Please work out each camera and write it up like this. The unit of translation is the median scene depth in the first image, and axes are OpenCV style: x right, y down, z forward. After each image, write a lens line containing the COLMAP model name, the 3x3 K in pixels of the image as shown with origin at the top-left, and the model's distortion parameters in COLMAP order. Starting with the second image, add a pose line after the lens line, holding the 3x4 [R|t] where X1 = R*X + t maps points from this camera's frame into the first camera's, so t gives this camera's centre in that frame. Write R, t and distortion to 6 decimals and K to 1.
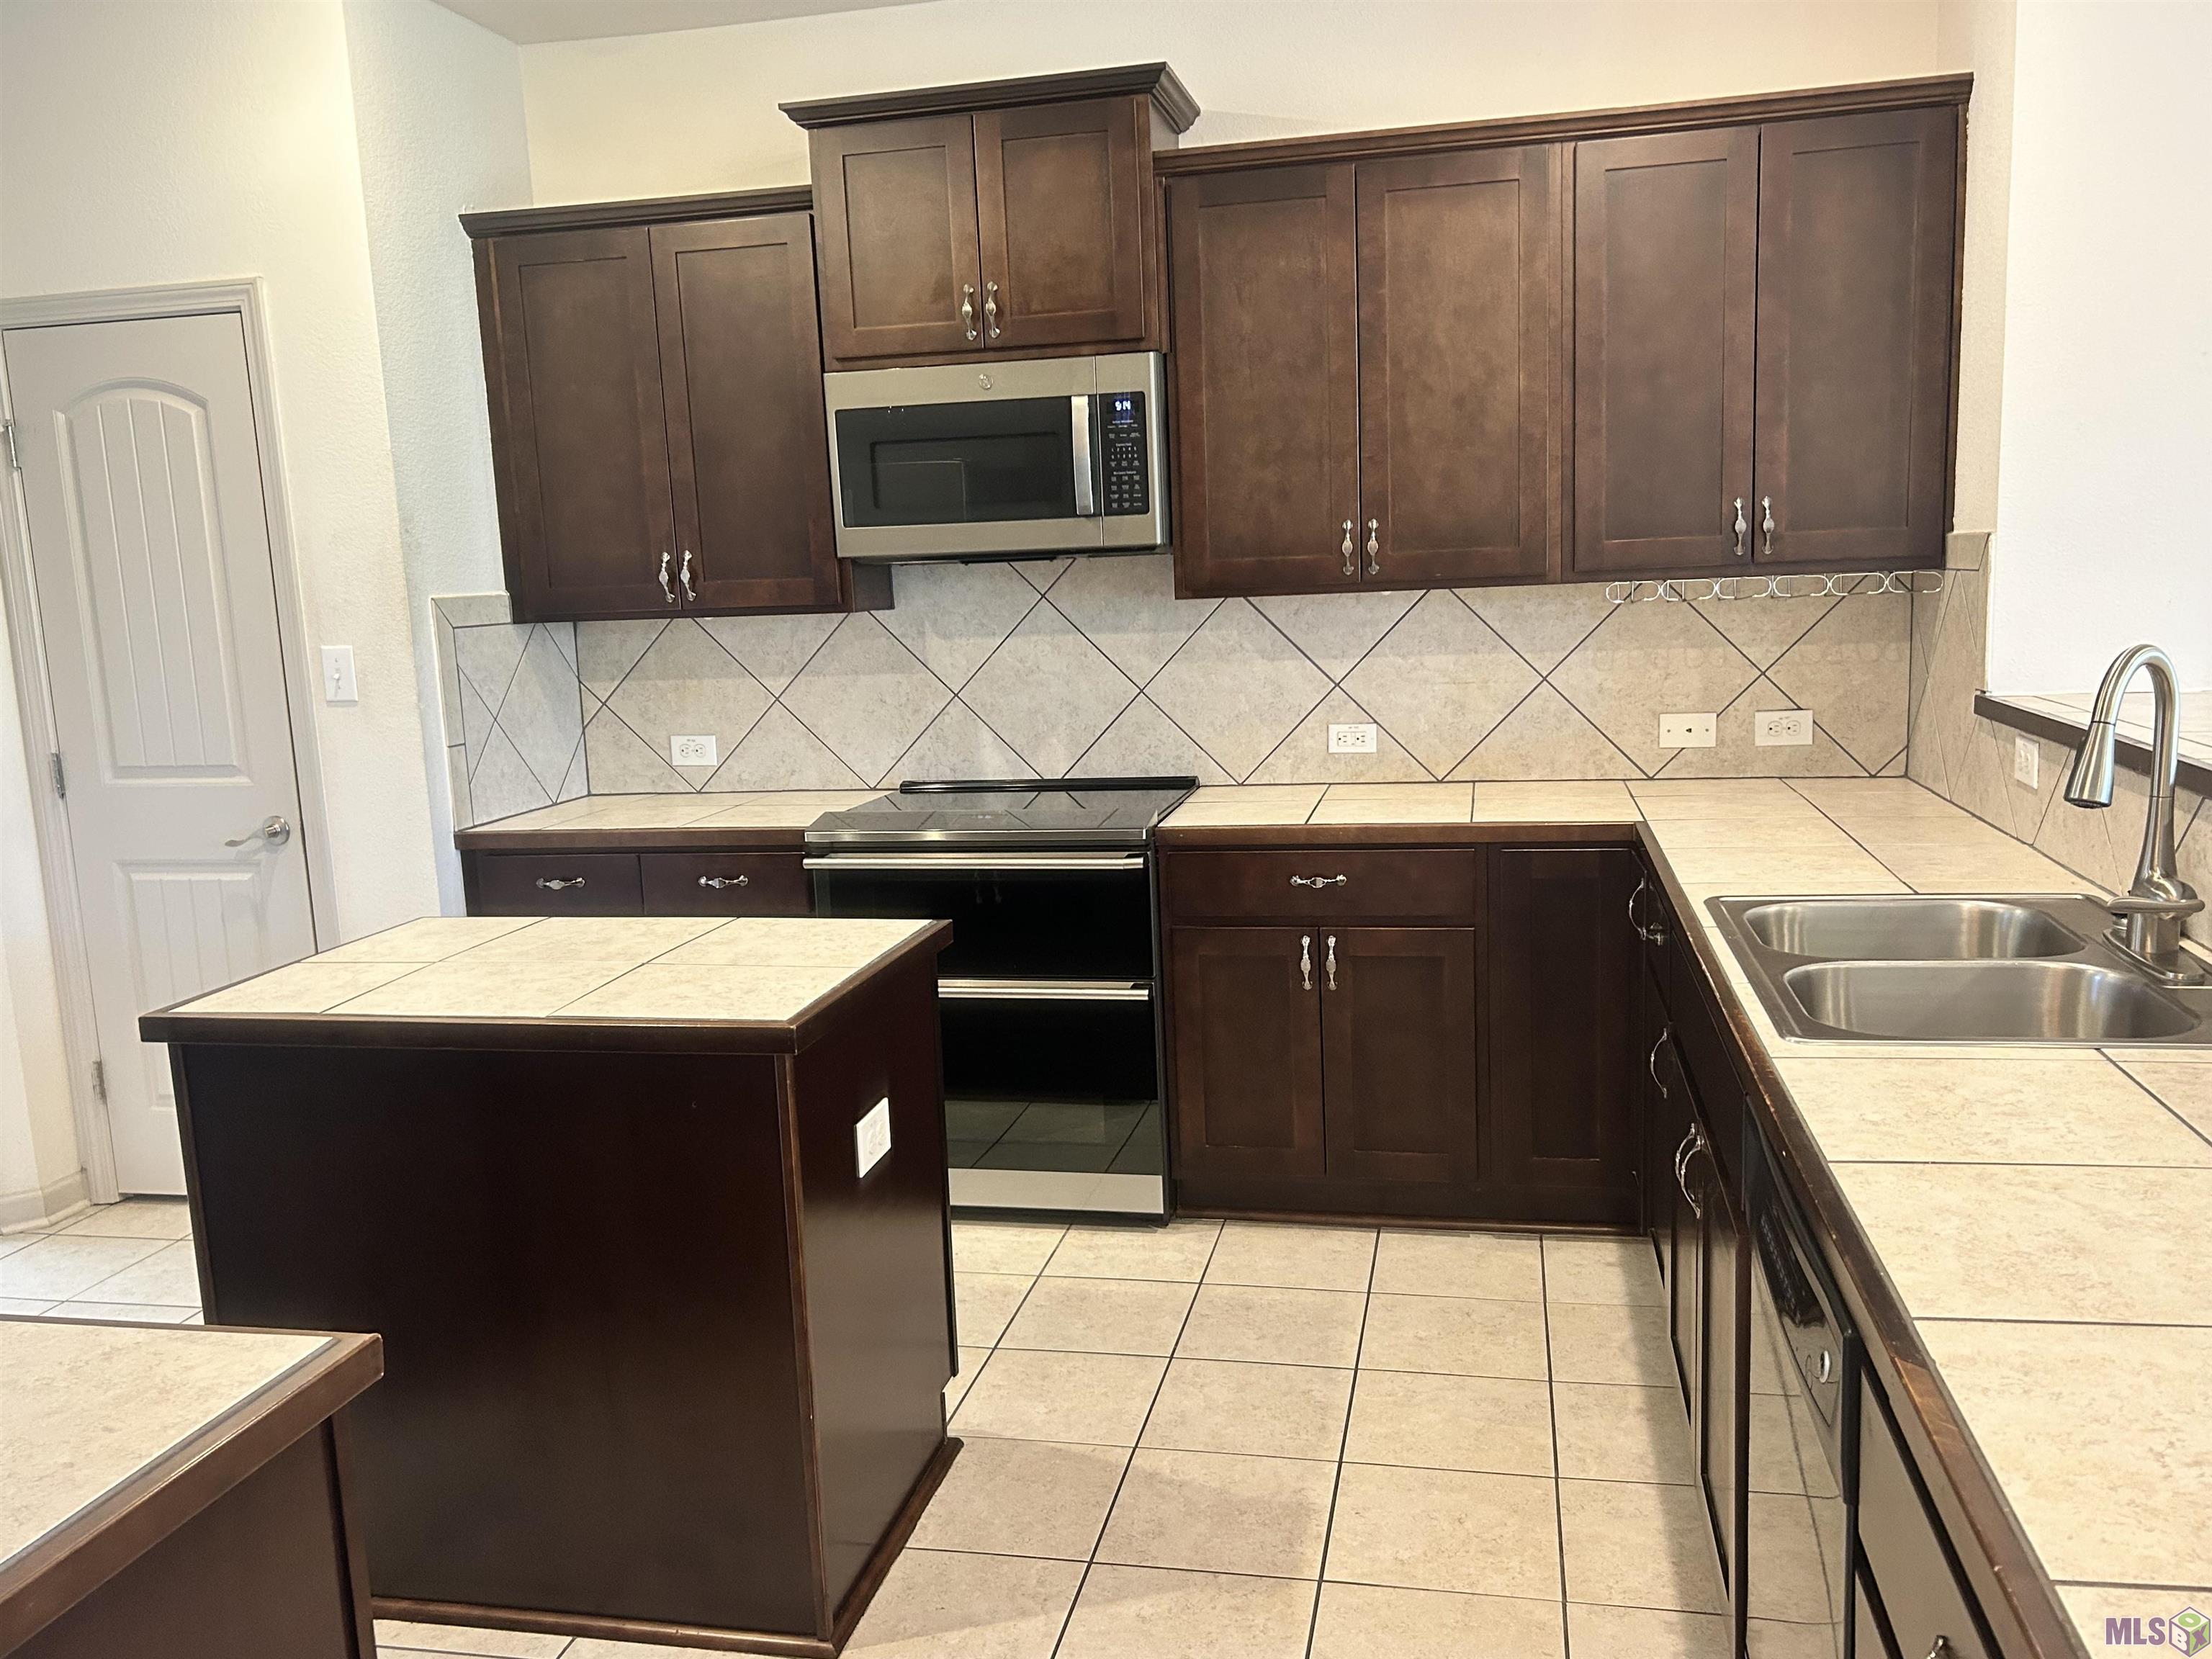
lens RADIAL K [[1800.5, 0, 1106.0], [0, 1800.5, 829.5], [0, 0, 1]] dist [0.005966, -0.000499]
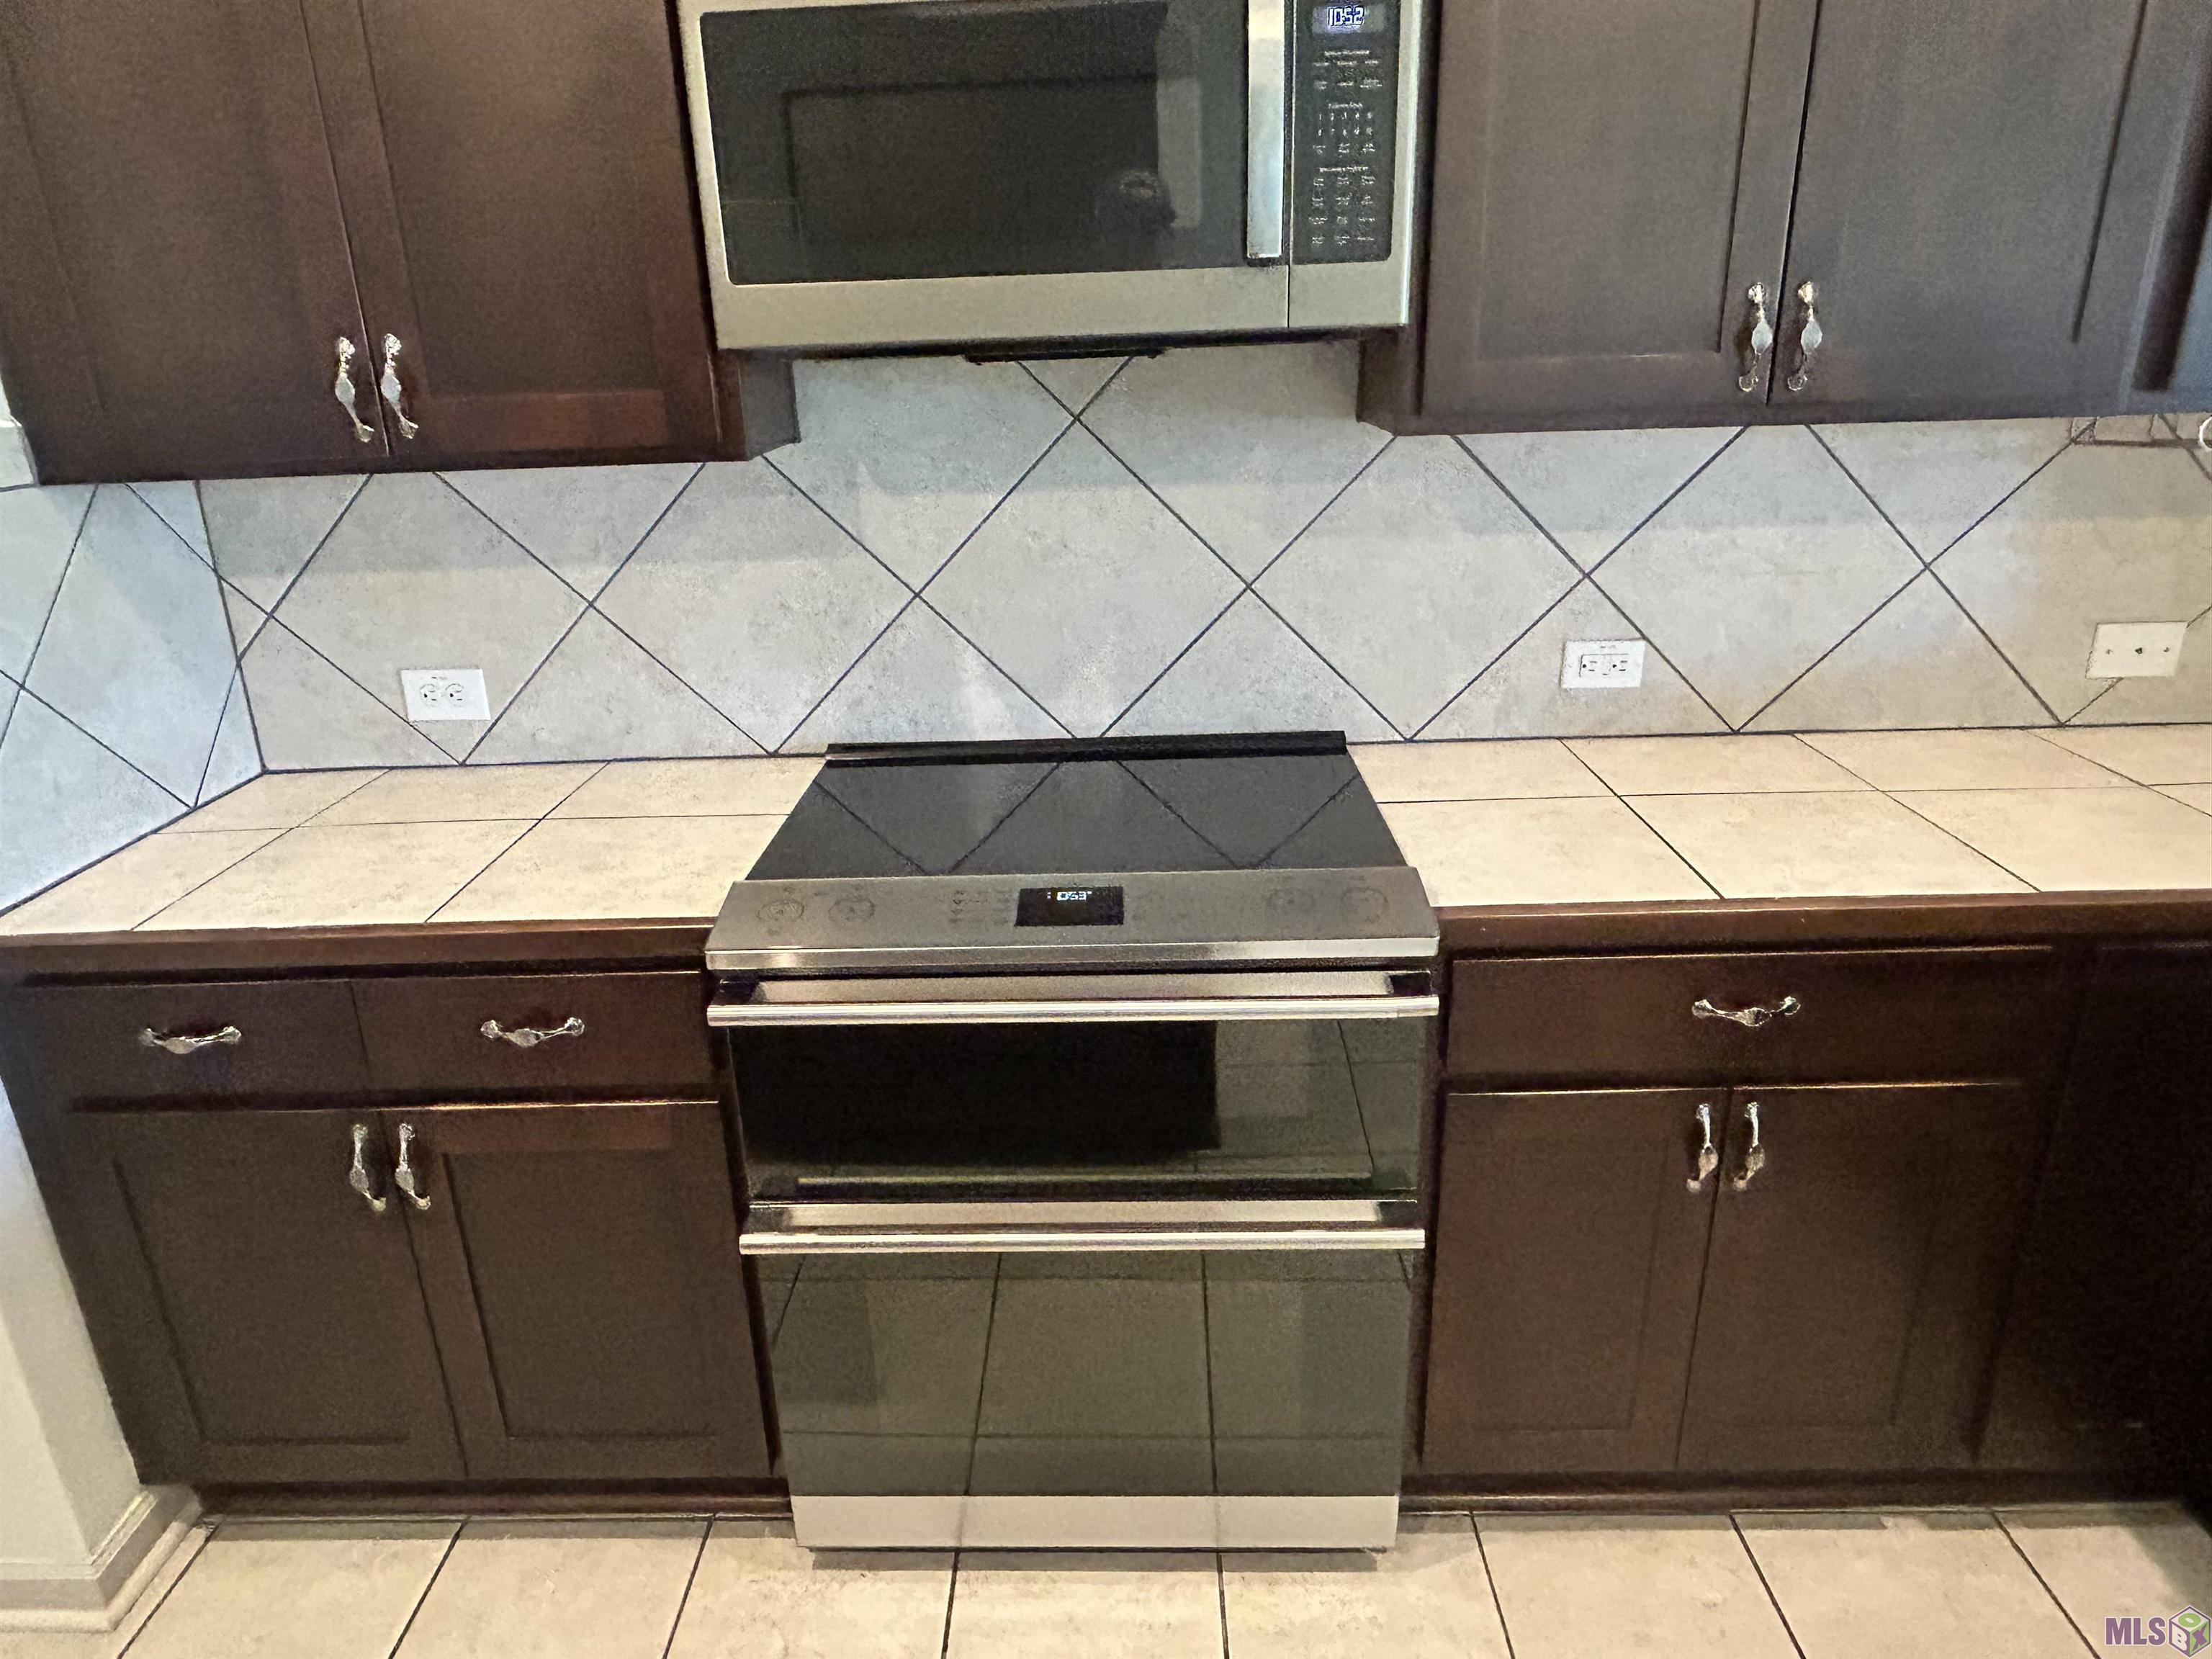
lens RADIAL K [[1462.4, 0, 1106.0], [0, 1462.4, 829.5], [0, 0, 1]] dist [-0.035179, 0.001971]
pose [[0.982481, -0.052866, 0.178706, -0.115075], [0.020490, 0.983750, 0.178369, -0.085664], [-0.185231, -0.171582, 0.967600, 0.544300]]
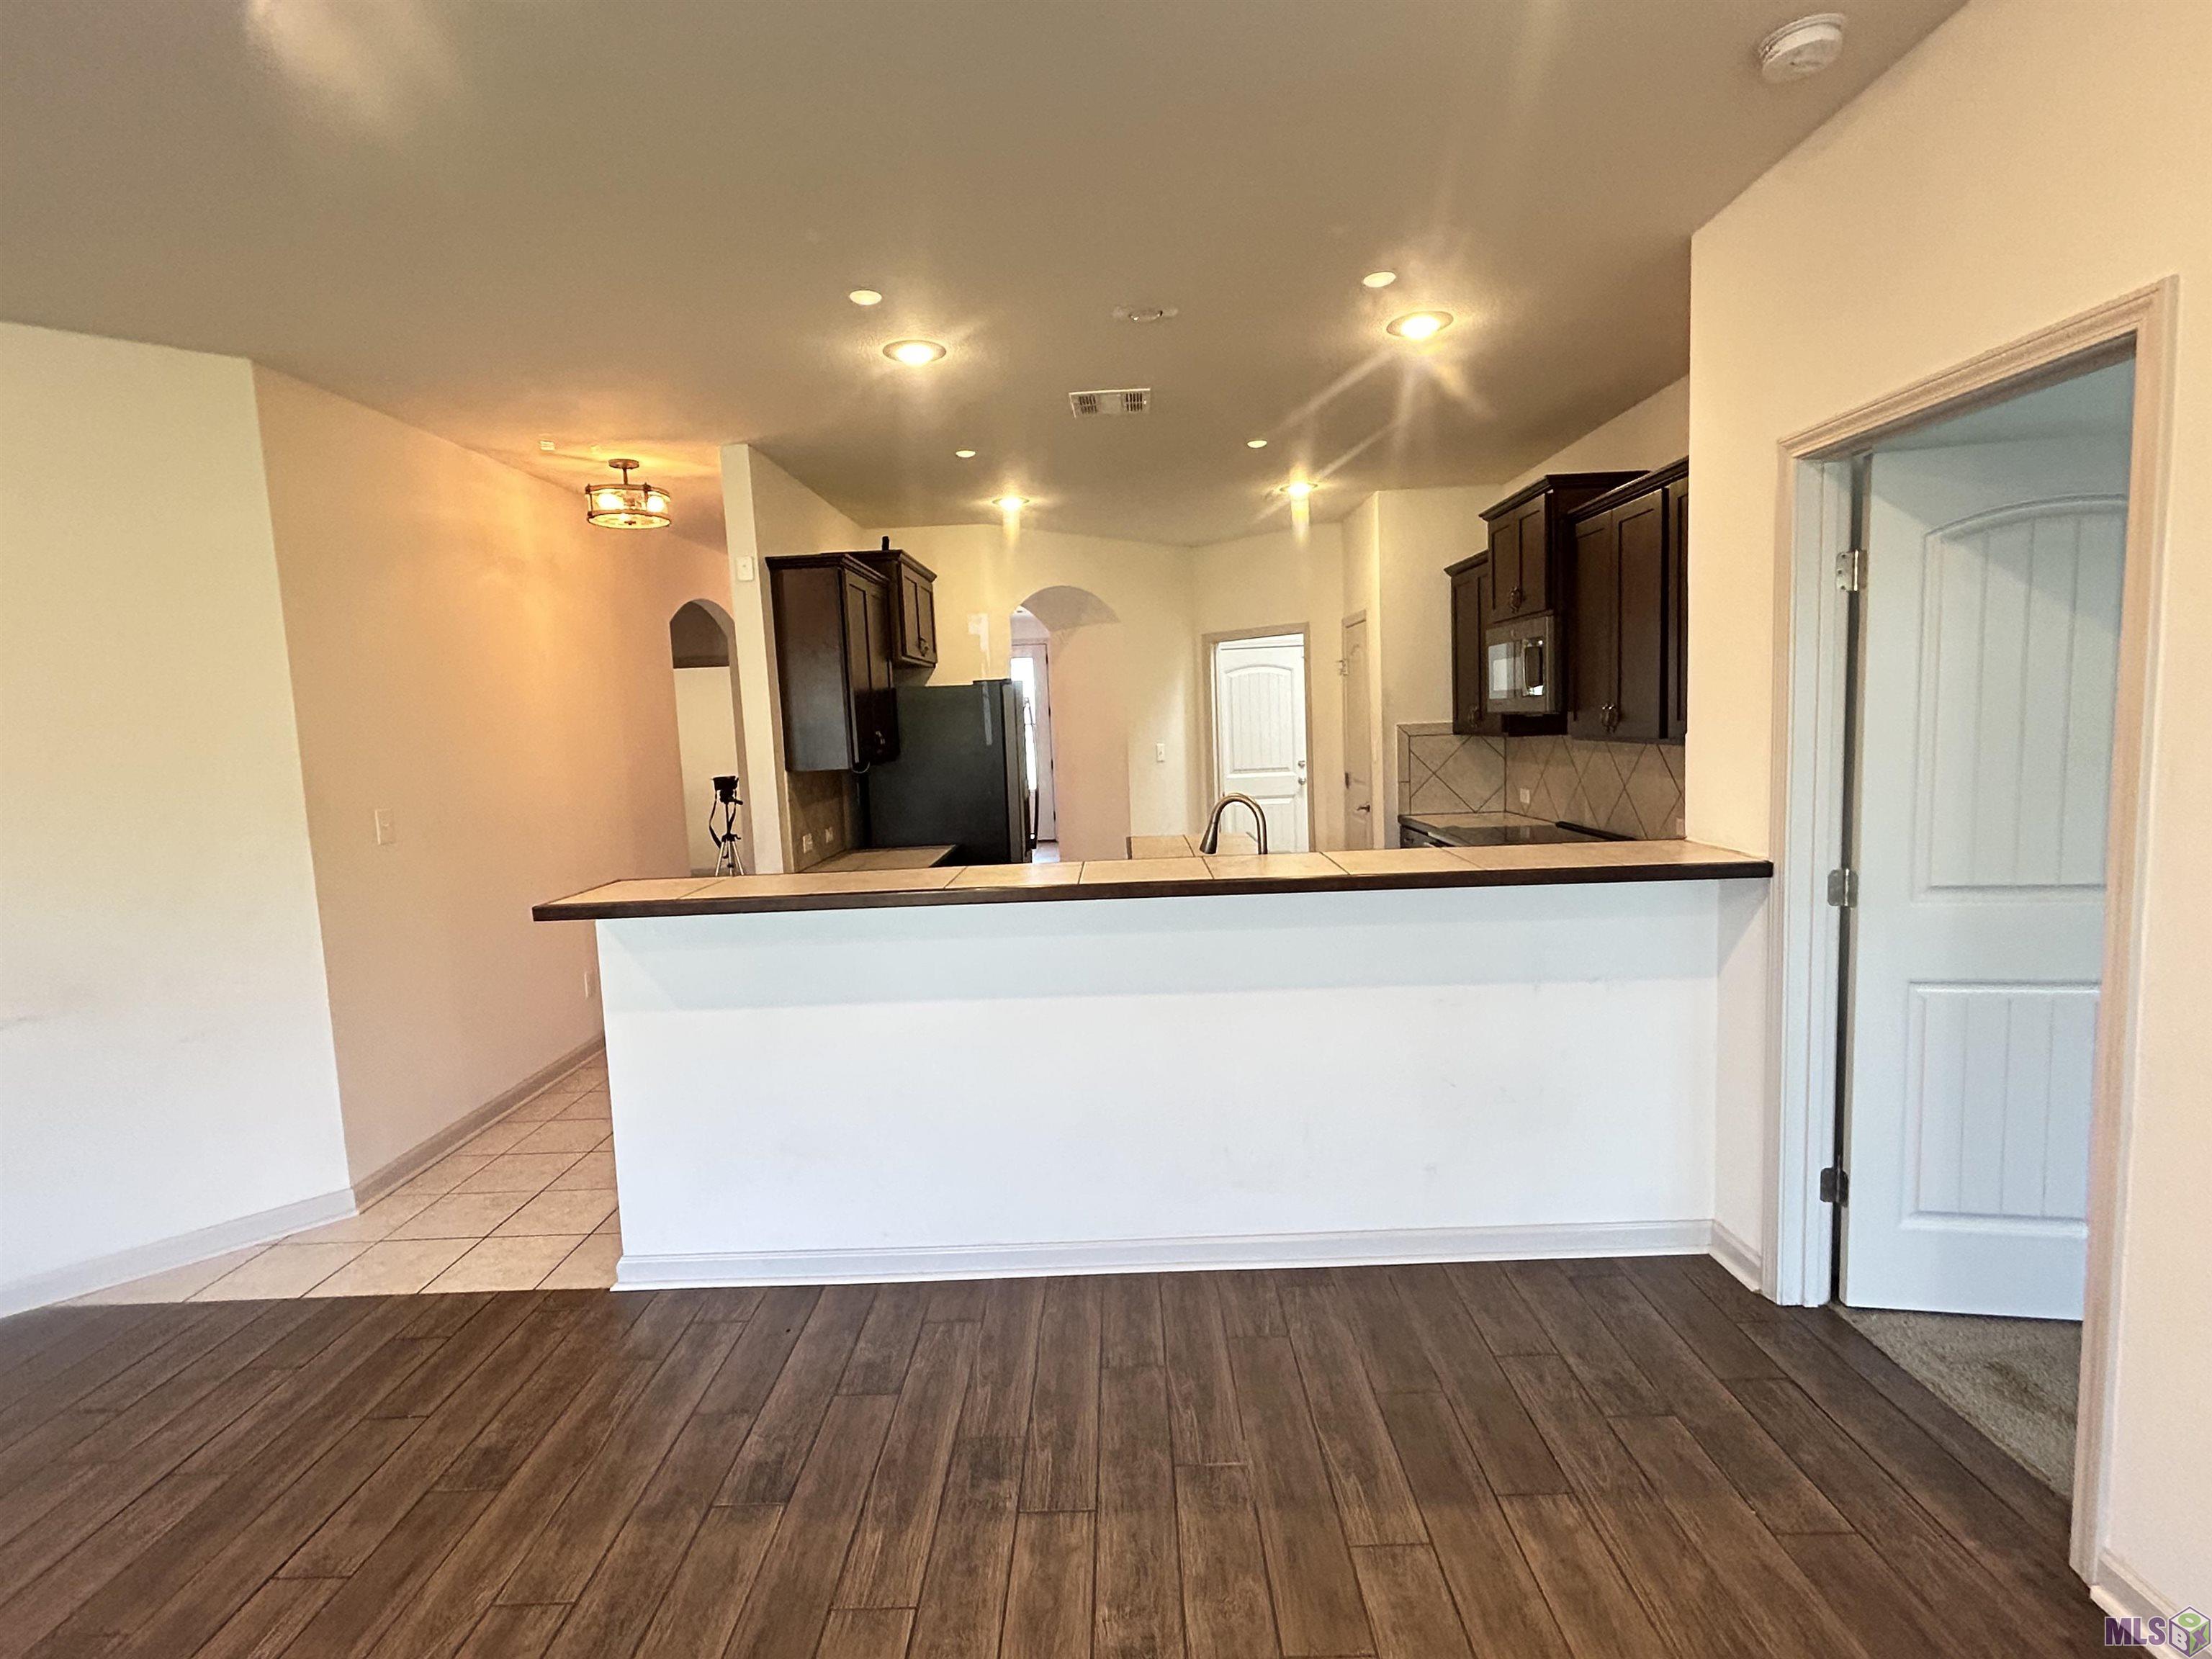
lens RADIAL K [[1068.5, 0, 1106.0], [0, 1068.5, 829.5], [0, 0, 1]] dist [0.001562, 0.000332]
pose [[0.200473, 0.133209, -0.970601, 0.983879], [-0.115112, 0.987053, 0.111691, -0.095592], [0.972913, 0.089337, 0.213211, 0.260829]]
